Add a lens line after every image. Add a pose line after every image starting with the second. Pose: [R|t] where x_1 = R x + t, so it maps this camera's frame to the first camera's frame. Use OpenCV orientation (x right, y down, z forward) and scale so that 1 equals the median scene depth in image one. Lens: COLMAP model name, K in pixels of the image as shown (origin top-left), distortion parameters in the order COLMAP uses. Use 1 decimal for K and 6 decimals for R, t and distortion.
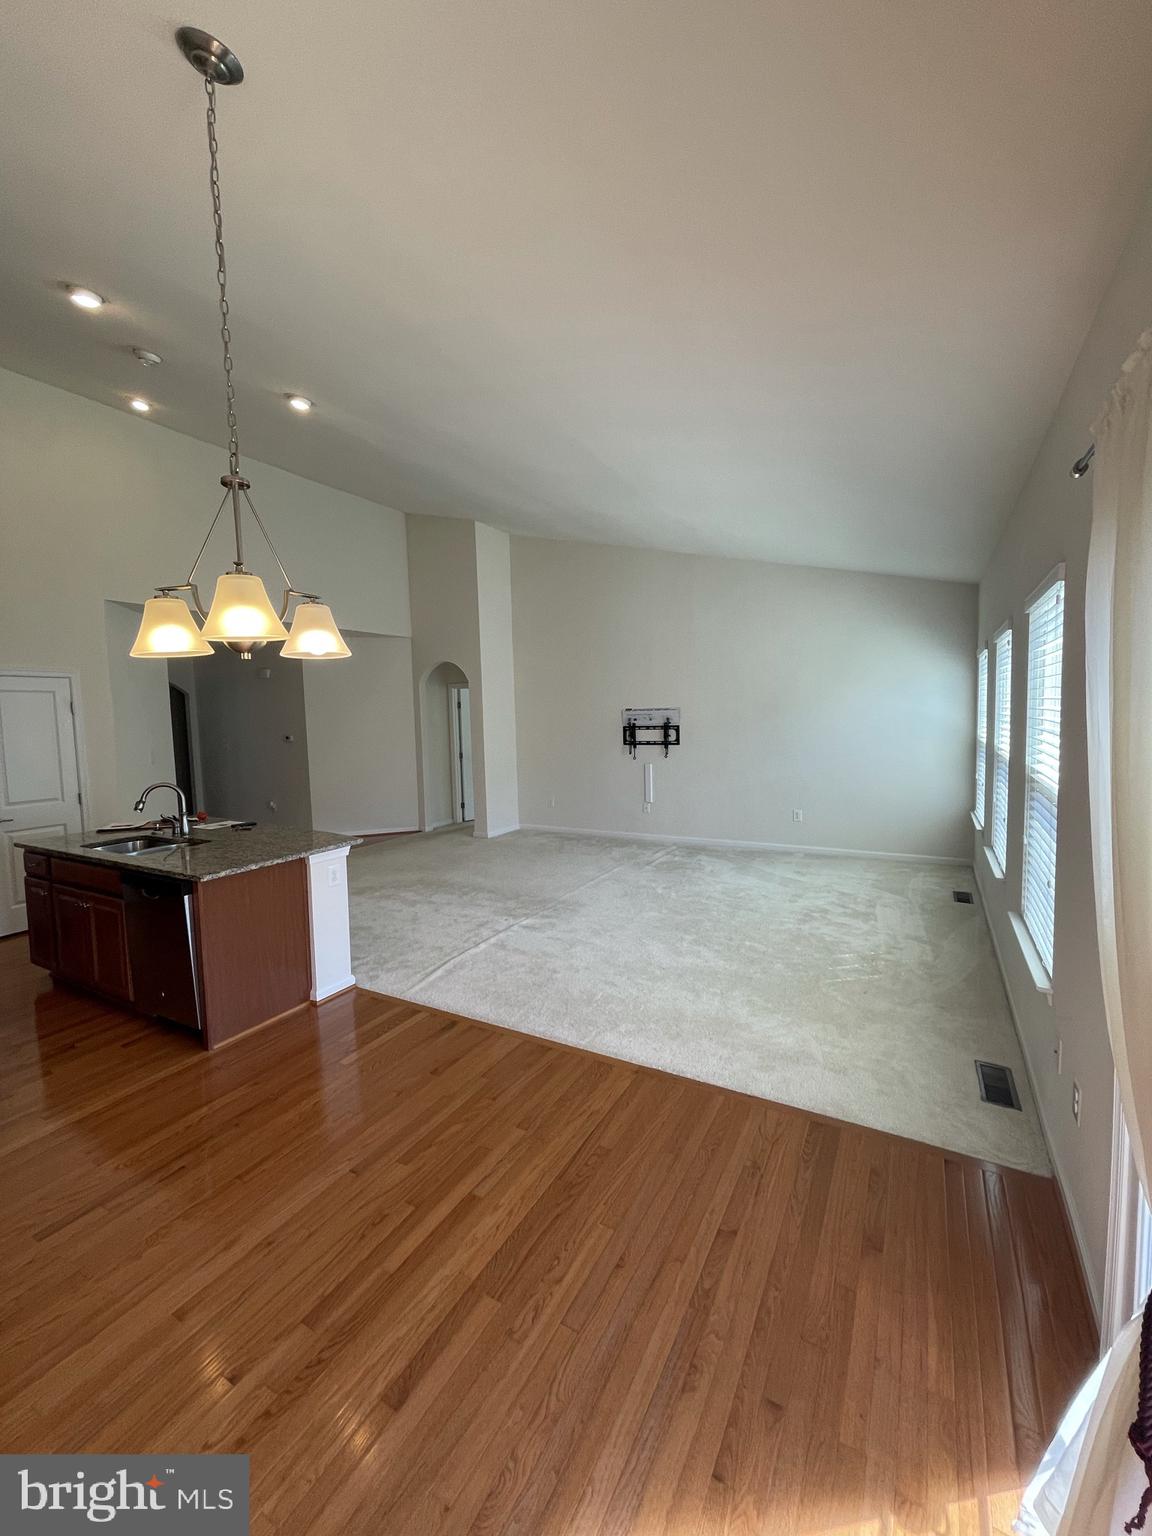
lens RADIAL K [[621.0, 0, 585.5], [0, 621.0, 763.1], [0, 0, 1]] dist [0.002103, -0.003280]
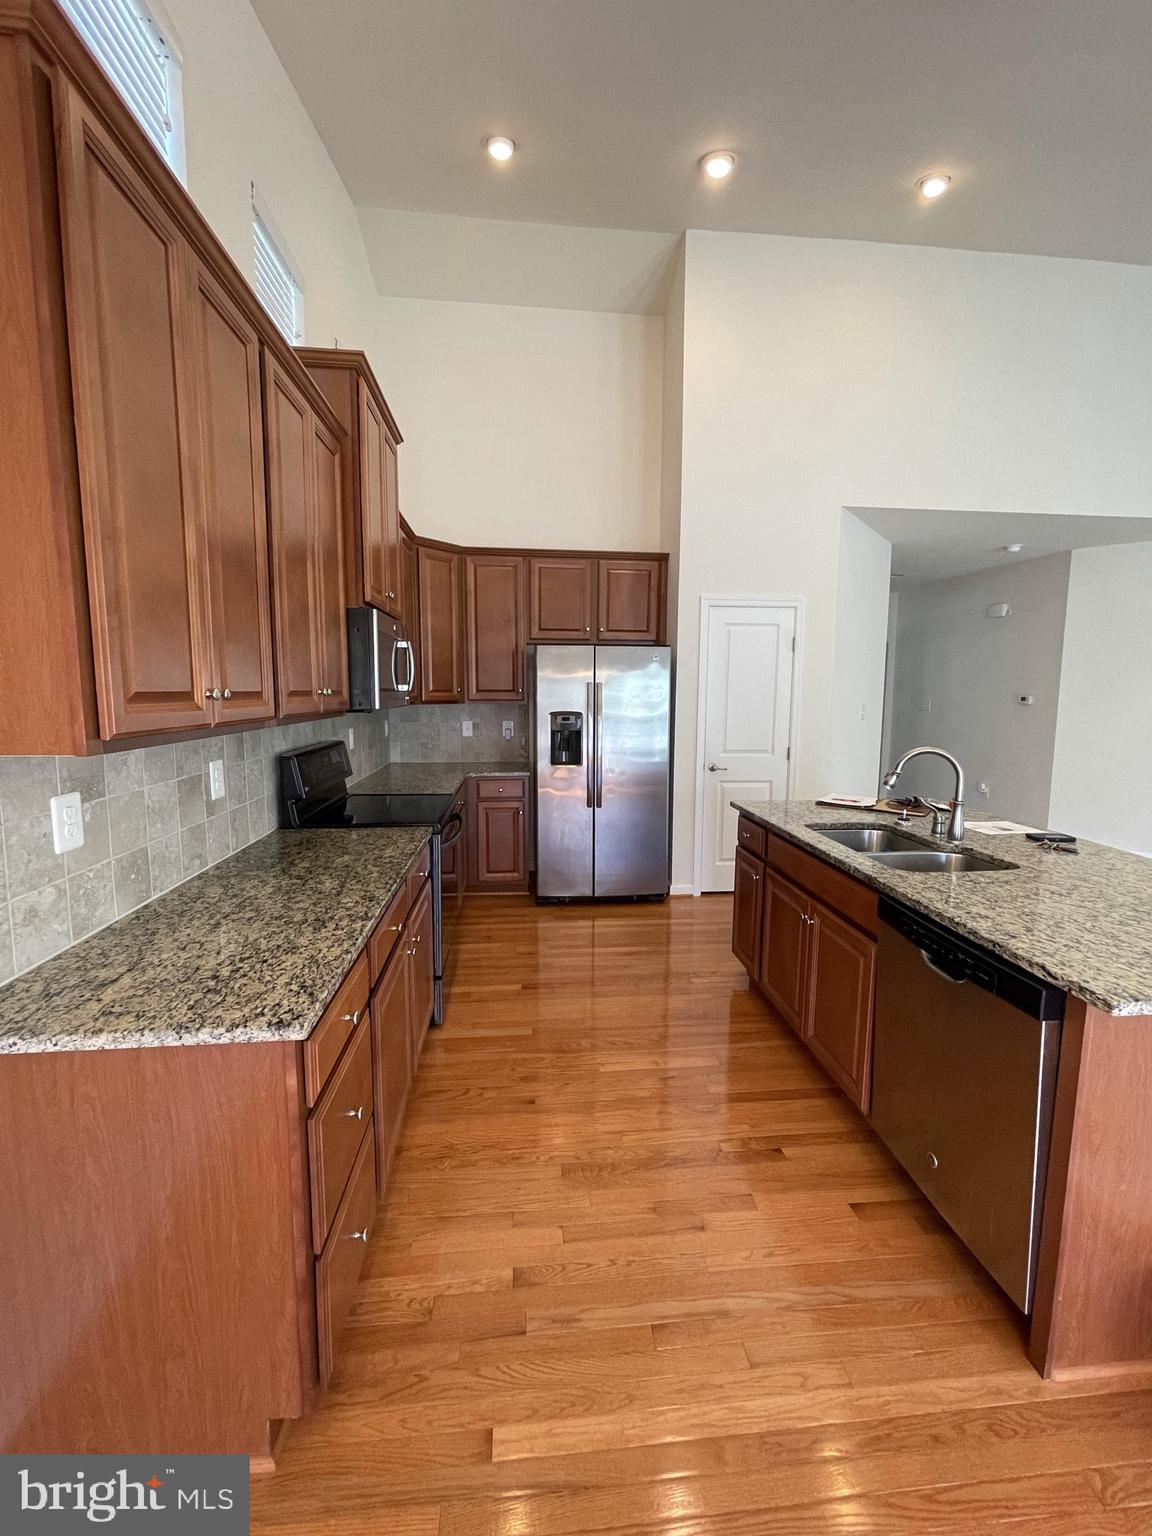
lens RADIAL K [[621.0, 0, 577.0], [0, 621.0, 761.9], [0, 0, 1]] dist [0.002103, -0.003280]
pose [[0.562580, 0.122346, -0.817640, -0.374945], [-0.084606, 0.992317, 0.090269, 0.021100], [0.822402, 0.018393, 0.568609, 0.371961]]
